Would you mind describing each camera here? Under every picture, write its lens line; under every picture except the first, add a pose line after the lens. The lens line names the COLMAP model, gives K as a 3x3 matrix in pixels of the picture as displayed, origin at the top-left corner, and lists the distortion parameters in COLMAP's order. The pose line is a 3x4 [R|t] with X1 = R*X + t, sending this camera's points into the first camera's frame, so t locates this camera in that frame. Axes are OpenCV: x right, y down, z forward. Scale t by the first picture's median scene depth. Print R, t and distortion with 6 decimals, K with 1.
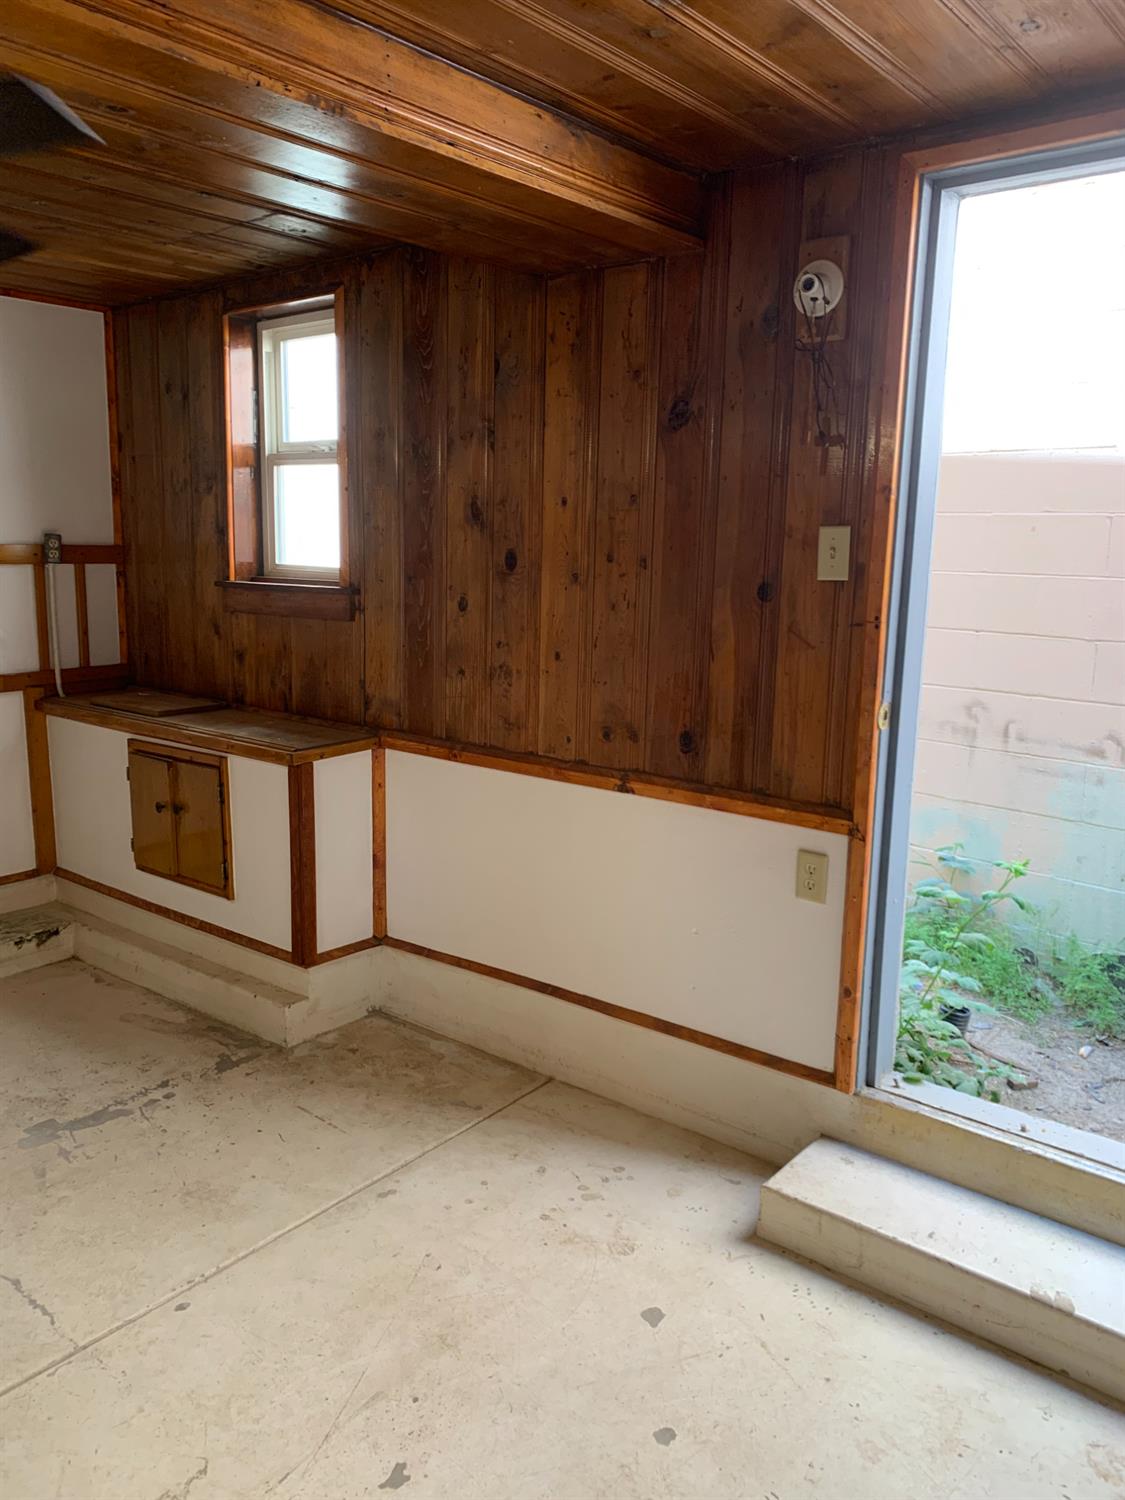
lens RADIAL K [[1163.6, 0, 560.4], [0, 1163.6, 750.2], [0, 0, 1]] dist [0.040416, -0.012468]
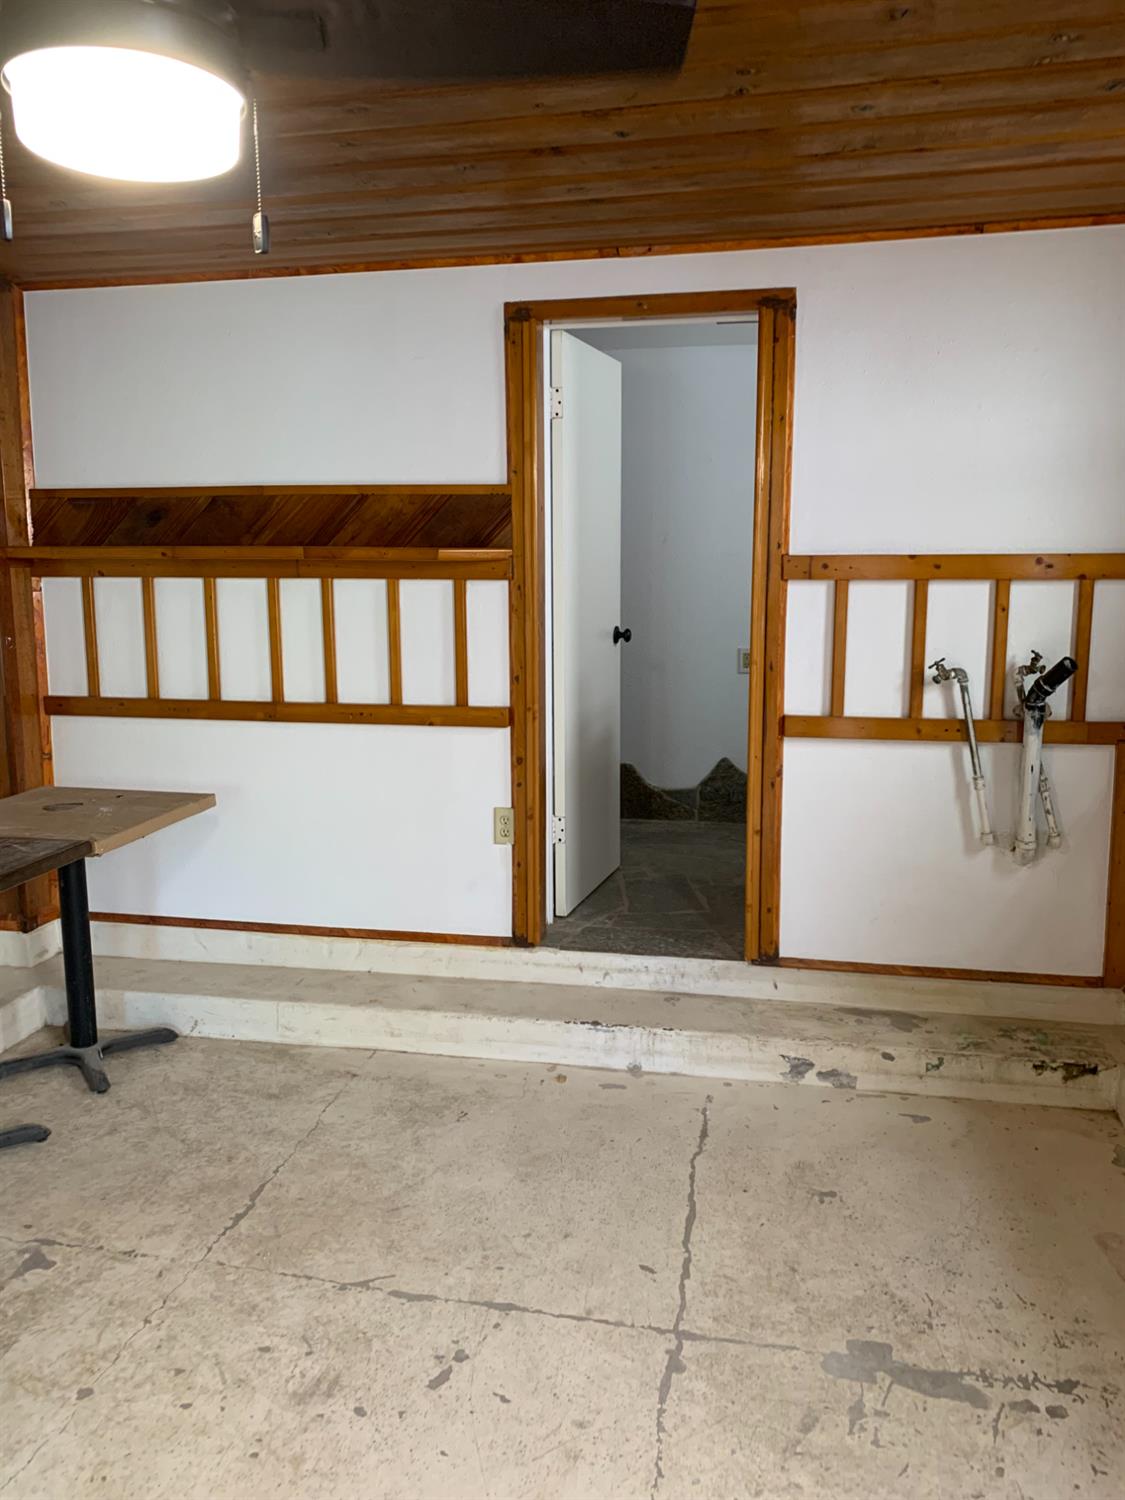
lens RADIAL K [[1163.6, 0, 563.7], [0, 1163.6, 741.7], [0, 0, 1]] dist [0.040416, -0.012468]
pose [[0.459961, 0.127270, -0.878771, 0.061235], [-0.145111, 0.987143, 0.067012, -0.068660], [0.876002, 0.096696, 0.472515, 0.421297]]
